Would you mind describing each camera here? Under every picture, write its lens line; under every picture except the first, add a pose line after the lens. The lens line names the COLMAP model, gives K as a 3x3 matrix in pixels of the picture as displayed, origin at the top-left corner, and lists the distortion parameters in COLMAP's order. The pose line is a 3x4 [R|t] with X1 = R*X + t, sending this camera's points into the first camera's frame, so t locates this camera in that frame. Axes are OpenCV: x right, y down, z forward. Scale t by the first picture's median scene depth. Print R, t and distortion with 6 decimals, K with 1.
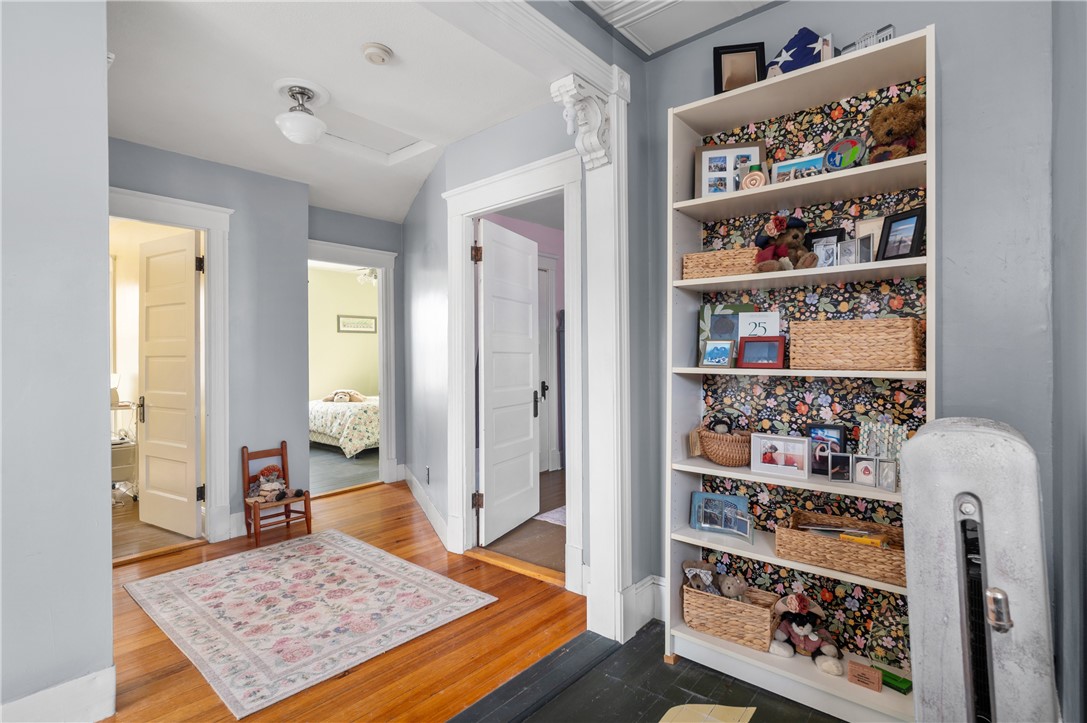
lens RADIAL K [[527.7, 0, 542.0], [0, 527.7, 359.3], [0, 0, 1]] dist [-0.000450, 0.000077]
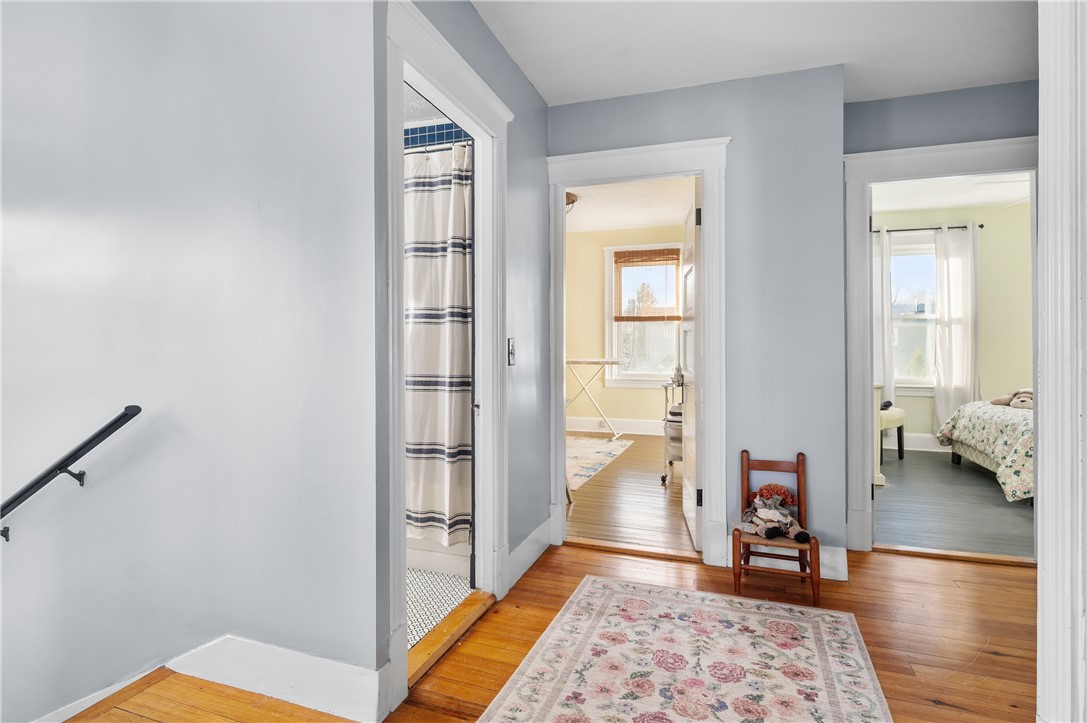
lens RADIAL K [[567.1, 0, 539.4], [0, 567.1, 335.3], [0, 0, 1]] dist [0.001626, -0.001581]
pose [[0.355001, -0.003931, -0.934858, 0.084683], [-0.009749, 0.999921, -0.007906, 0.011621], [0.934815, 0.011920, 0.354934, 0.440291]]
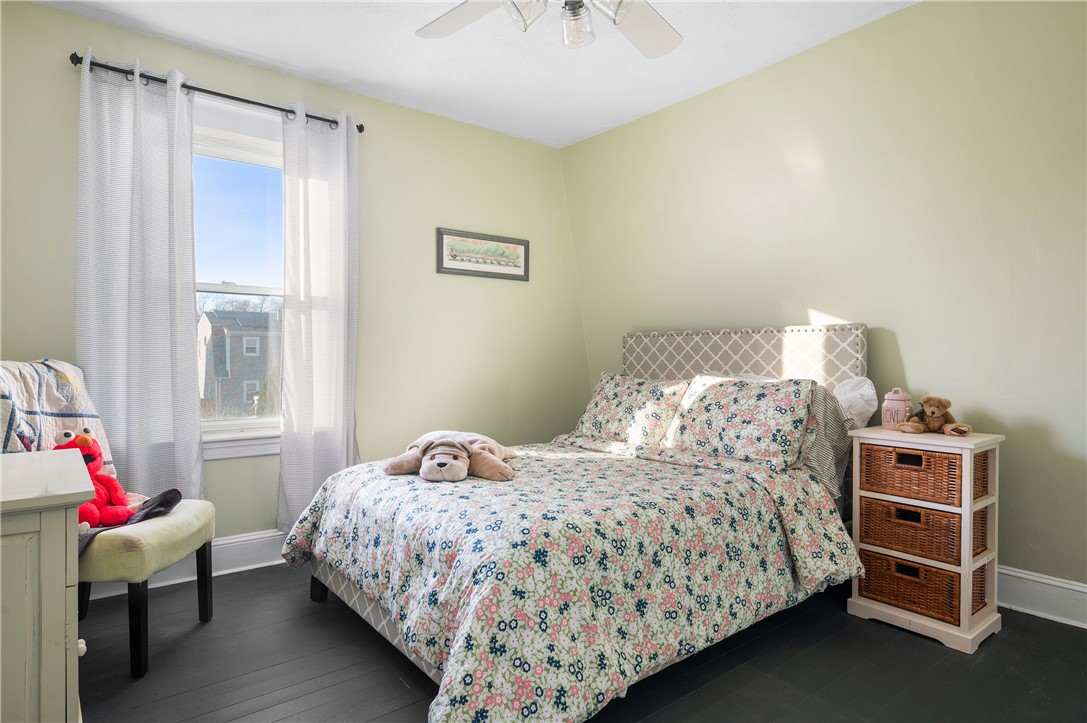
lens RADIAL K [[592.5, 0, 544.0], [0, 592.5, 359.8], [0, 0, 1]] dist [0.006931, -0.000075]
pose [[0.979489, 0.012649, -0.201100, -0.502196], [-0.011503, 0.999910, 0.006867, 0.021386], [0.201169, -0.004413, 0.979547, 1.331769]]
